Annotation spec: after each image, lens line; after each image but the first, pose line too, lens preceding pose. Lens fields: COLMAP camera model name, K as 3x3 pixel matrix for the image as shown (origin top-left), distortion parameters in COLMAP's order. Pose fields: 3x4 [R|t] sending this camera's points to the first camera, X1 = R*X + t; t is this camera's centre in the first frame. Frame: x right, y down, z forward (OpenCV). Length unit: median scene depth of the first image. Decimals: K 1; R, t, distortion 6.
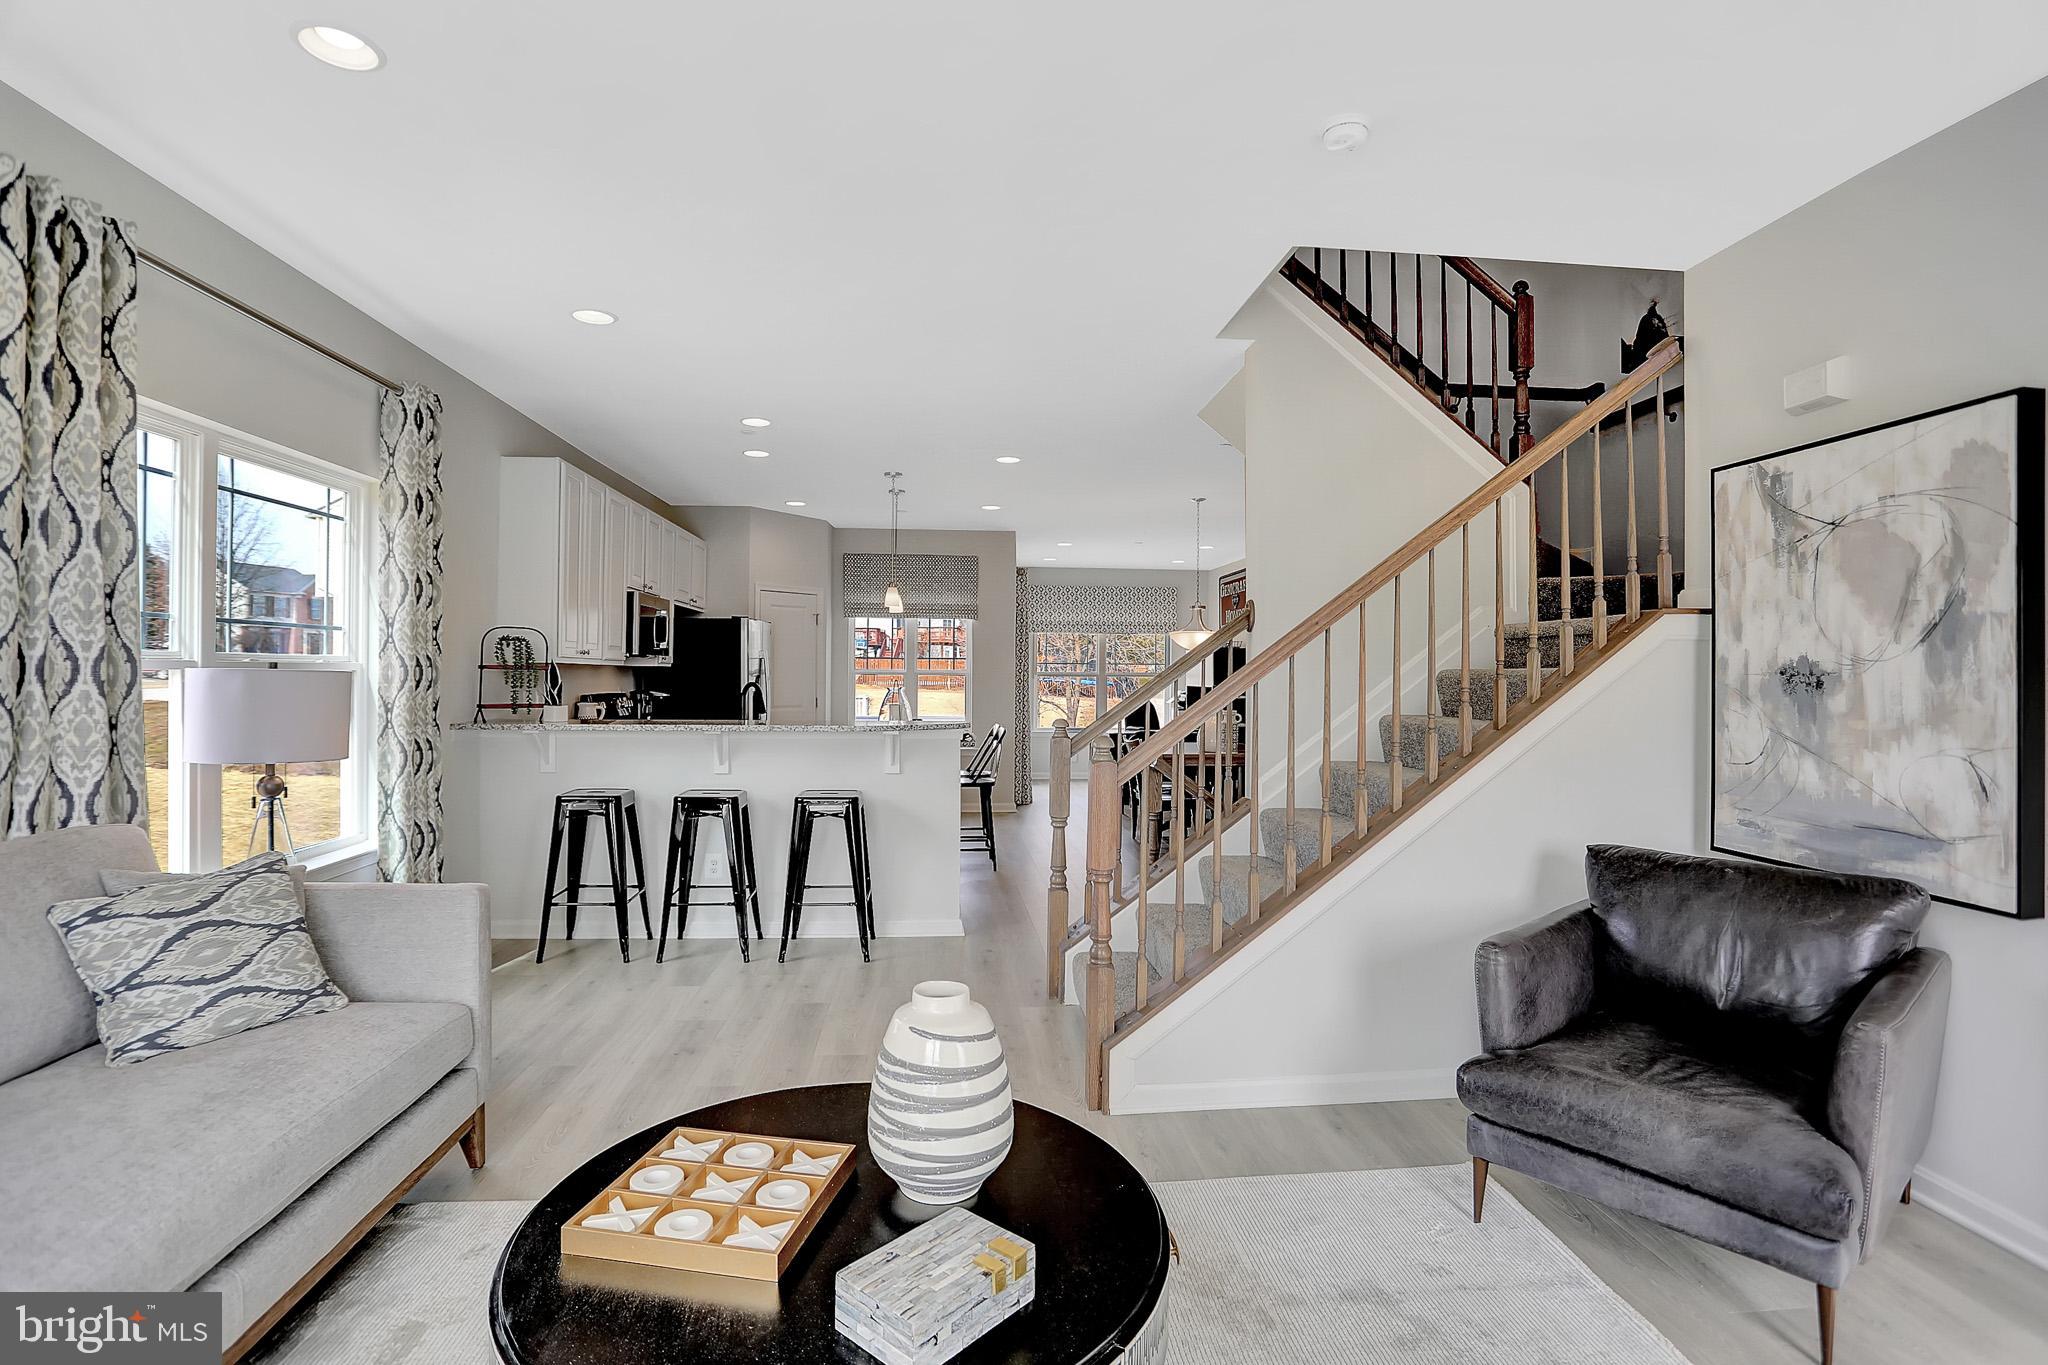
lens RADIAL K [[994.9, 0, 1031.2], [0, 994.9, 676.7], [0, 0, 1]] dist [-0.069792, 0.030747]
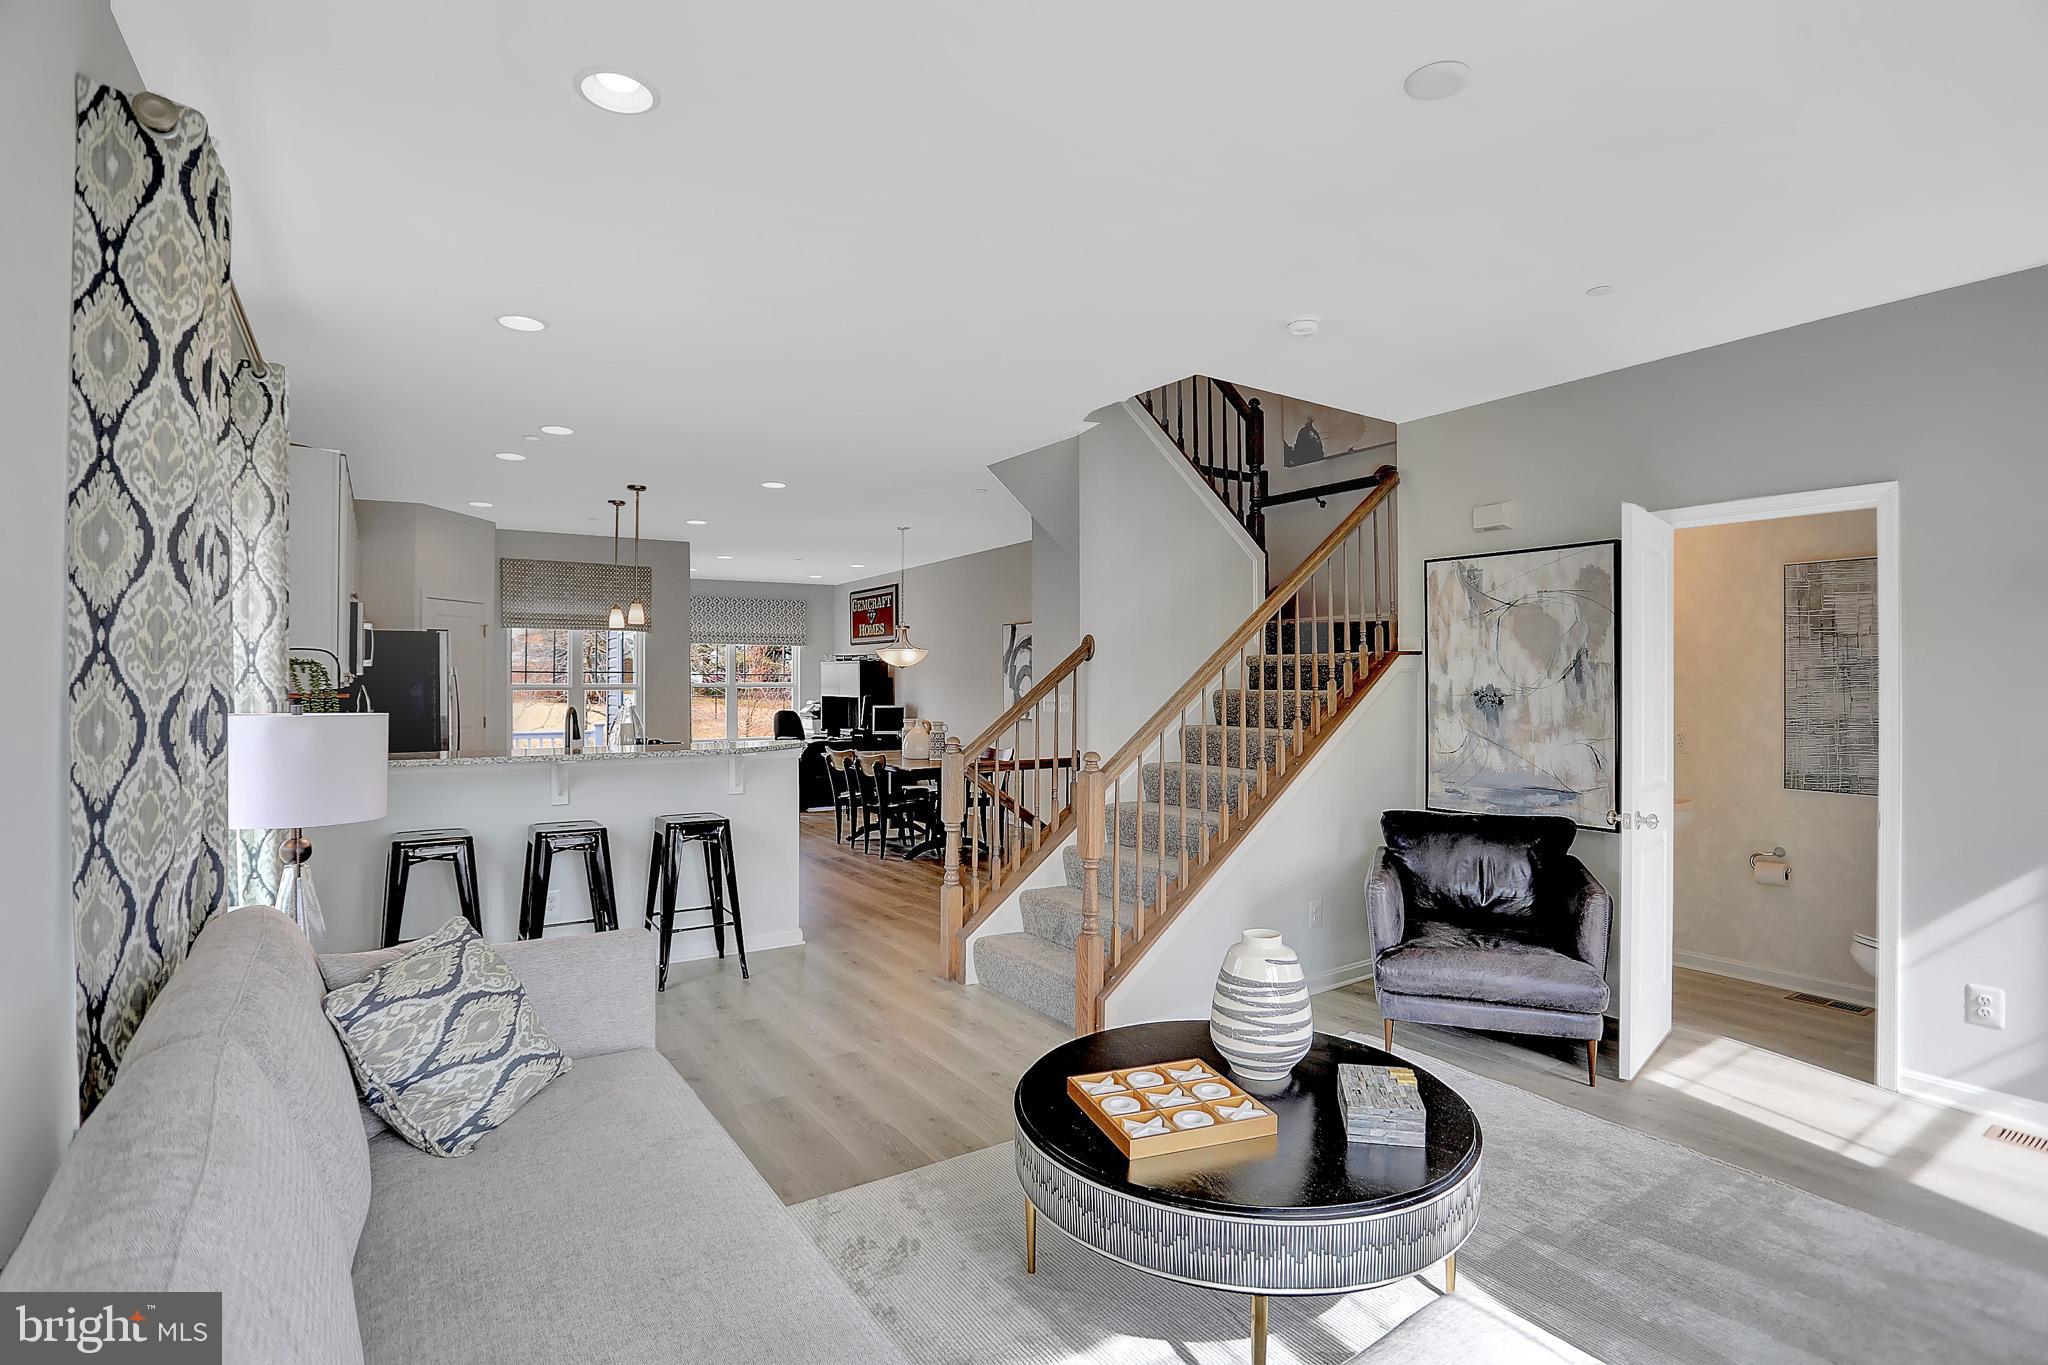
lens RADIAL K [[994.9, 0, 1031.2], [0, 994.9, 676.7], [0, 0, 1]] dist [-0.069792, 0.030747]
pose [[0.875613, -0.004769, 0.482990, -0.659705], [0.006071, 0.999981, -0.001133, -0.037413], [-0.482976, 0.003925, 0.875625, -0.064998]]
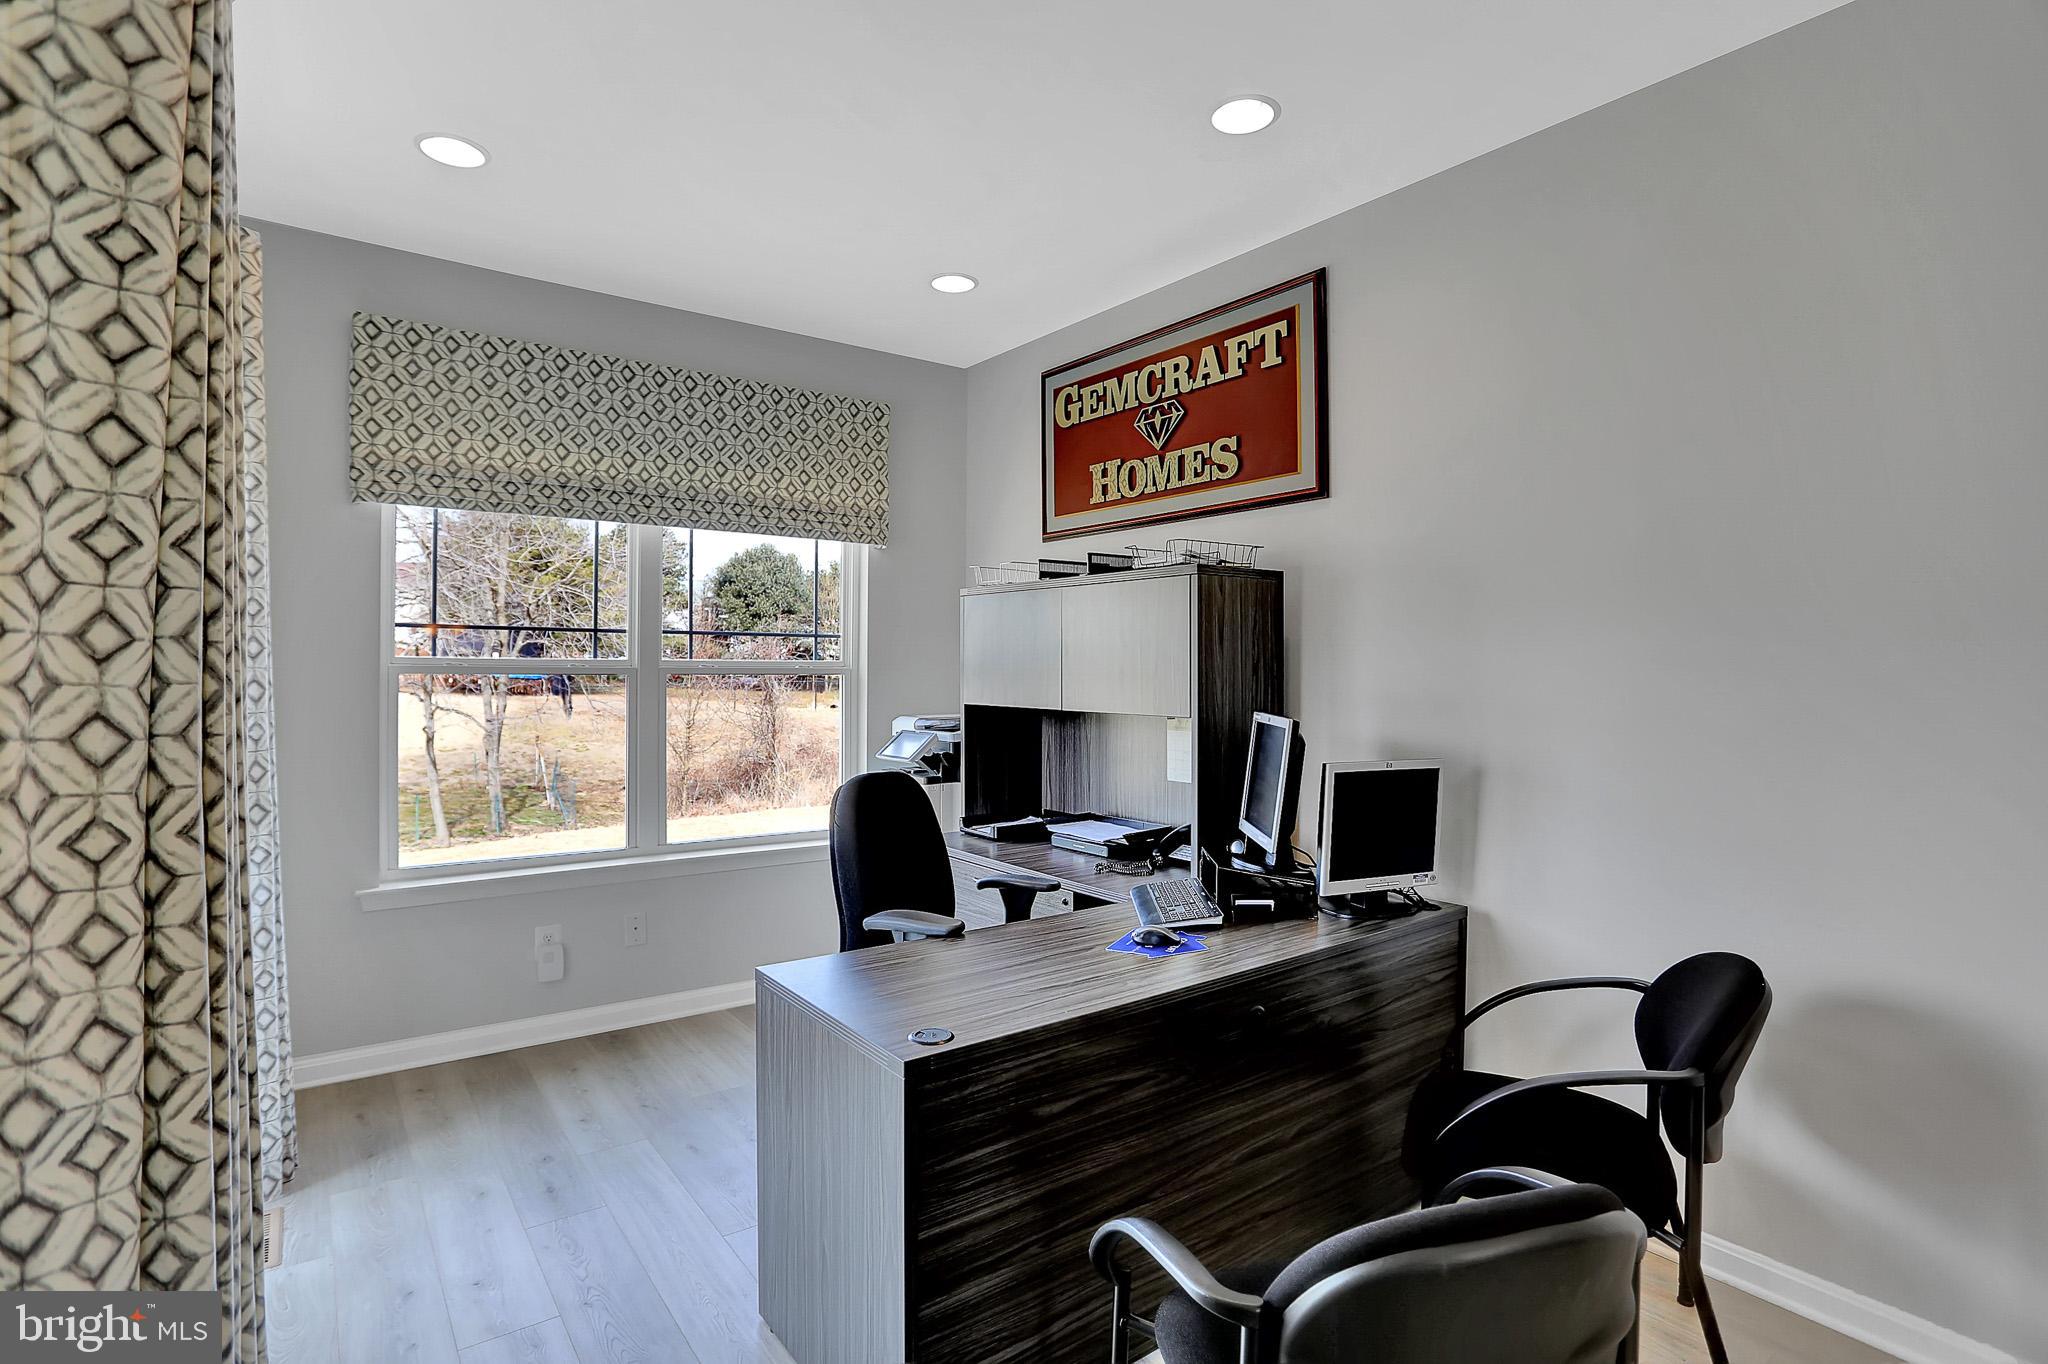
lens RADIAL K [[994.9, 0, 1031.2], [0, 994.9, 676.2], [0, 0, 1]] dist [-0.069792, 0.030747]
pose [[0.845439, -0.022589, 0.533594, 0.051629], [0.010683, 0.999620, 0.025392, -0.031565], [-0.533965, -0.015768, 0.845359, 3.206585]]
